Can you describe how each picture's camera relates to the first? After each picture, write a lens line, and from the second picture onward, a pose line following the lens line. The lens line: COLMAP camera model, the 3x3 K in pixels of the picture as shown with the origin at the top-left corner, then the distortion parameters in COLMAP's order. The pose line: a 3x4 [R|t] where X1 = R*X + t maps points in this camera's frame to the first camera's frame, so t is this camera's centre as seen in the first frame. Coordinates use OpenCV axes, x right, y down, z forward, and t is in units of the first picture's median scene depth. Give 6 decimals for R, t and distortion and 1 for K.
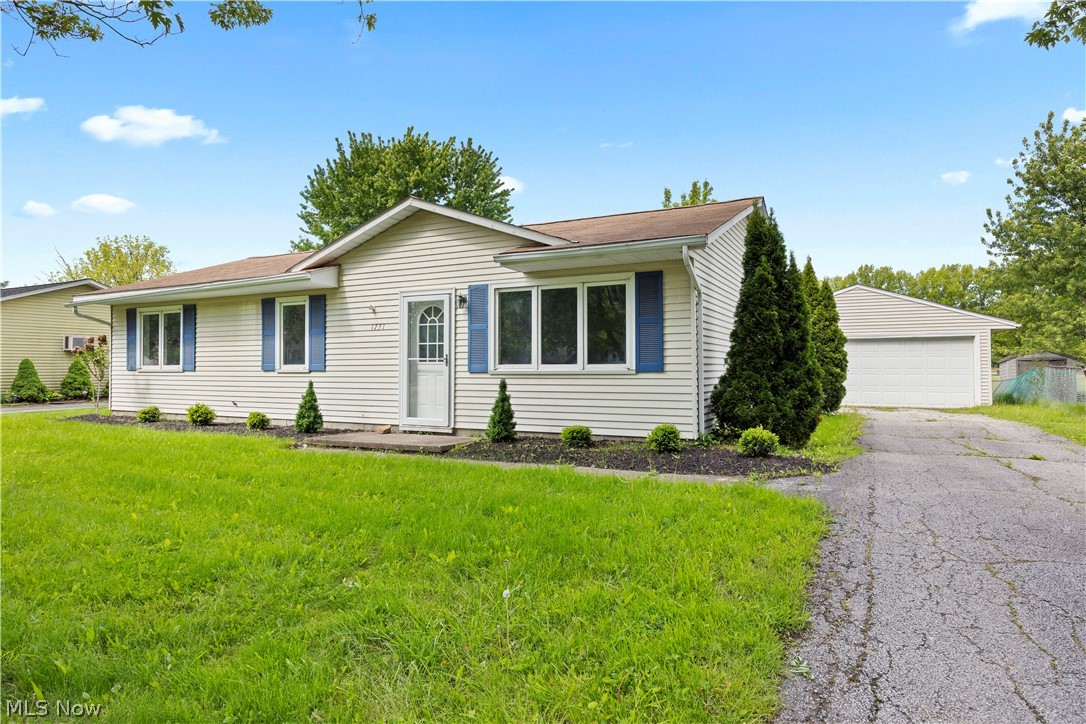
lens RADIAL K [[630.7, 0, 542.6], [0, 630.7, 371.5], [0, 0, 1]] dist [-0.018829, 0.001147]
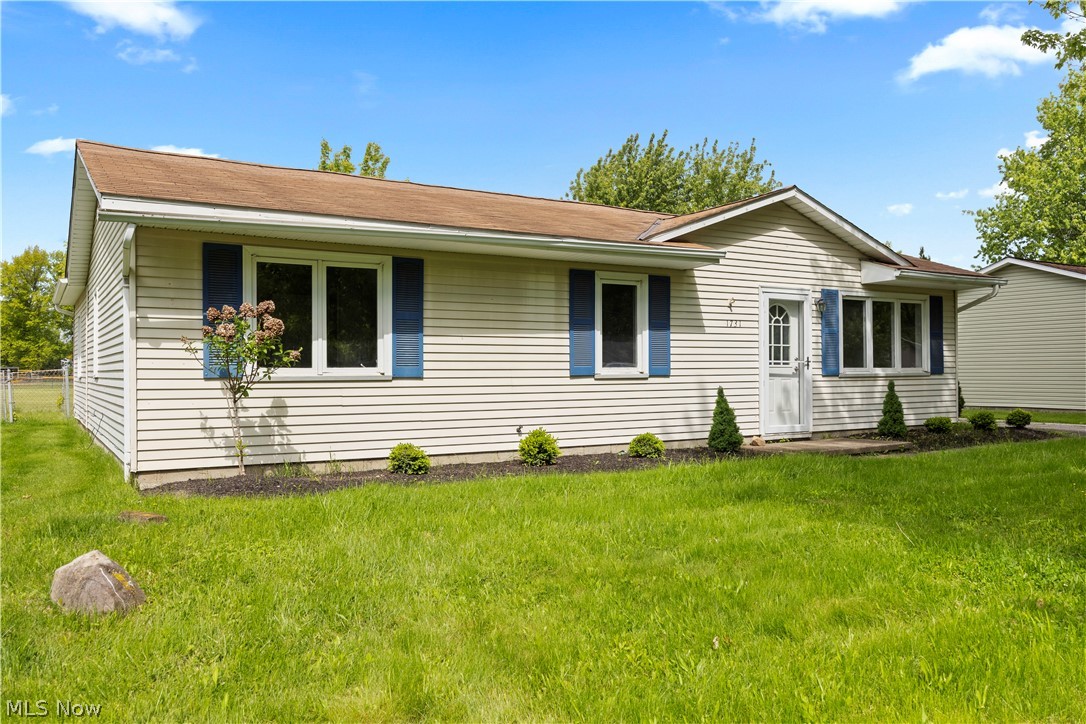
lens RADIAL K [[776.6, 0, 543.0], [0, 776.6, 362.0], [0, 0, 1]] dist [-0.002246, -0.000880]
pose [[0.552985, 0.009247, 0.833140, -1.276723], [0.010152, 0.999789, -0.017835, -0.001972], [-0.833130, 0.018321, 0.552774, 0.627558]]
